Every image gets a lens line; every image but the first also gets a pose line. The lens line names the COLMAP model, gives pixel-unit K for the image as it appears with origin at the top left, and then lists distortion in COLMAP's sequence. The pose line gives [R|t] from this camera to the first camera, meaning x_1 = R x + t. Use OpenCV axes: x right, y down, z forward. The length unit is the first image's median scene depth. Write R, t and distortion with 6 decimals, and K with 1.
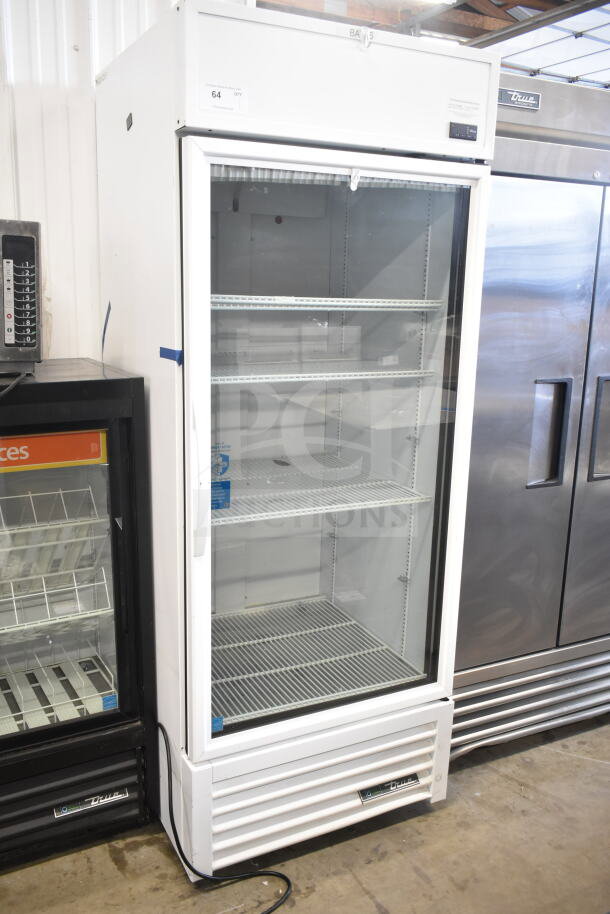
lens RADIAL K [[798.6, 0, 304.3], [0, 798.6, 457.8], [0, 0, 1]] dist [0.013281, 0.003730]
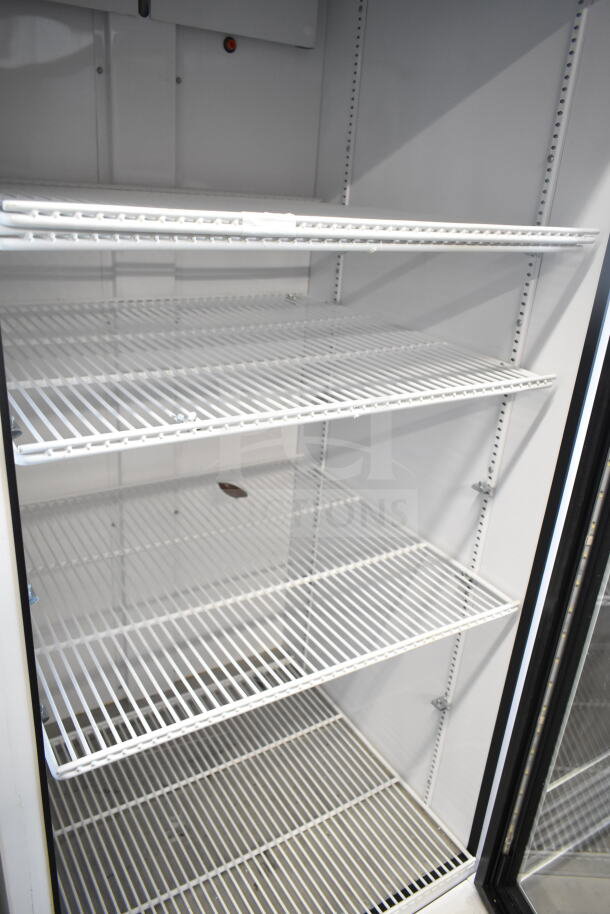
lens RADIAL K [[689.1, 0, 306.1], [0, 689.1, 456.5], [0, 0, 1]] dist [0.003572, 0.000931]
pose [[0.993874, 0.003444, 0.110467, -0.033210], [-0.022944, 0.984170, 0.175737, -0.117543], [-0.108113, -0.177195, 0.978220, 0.531992]]
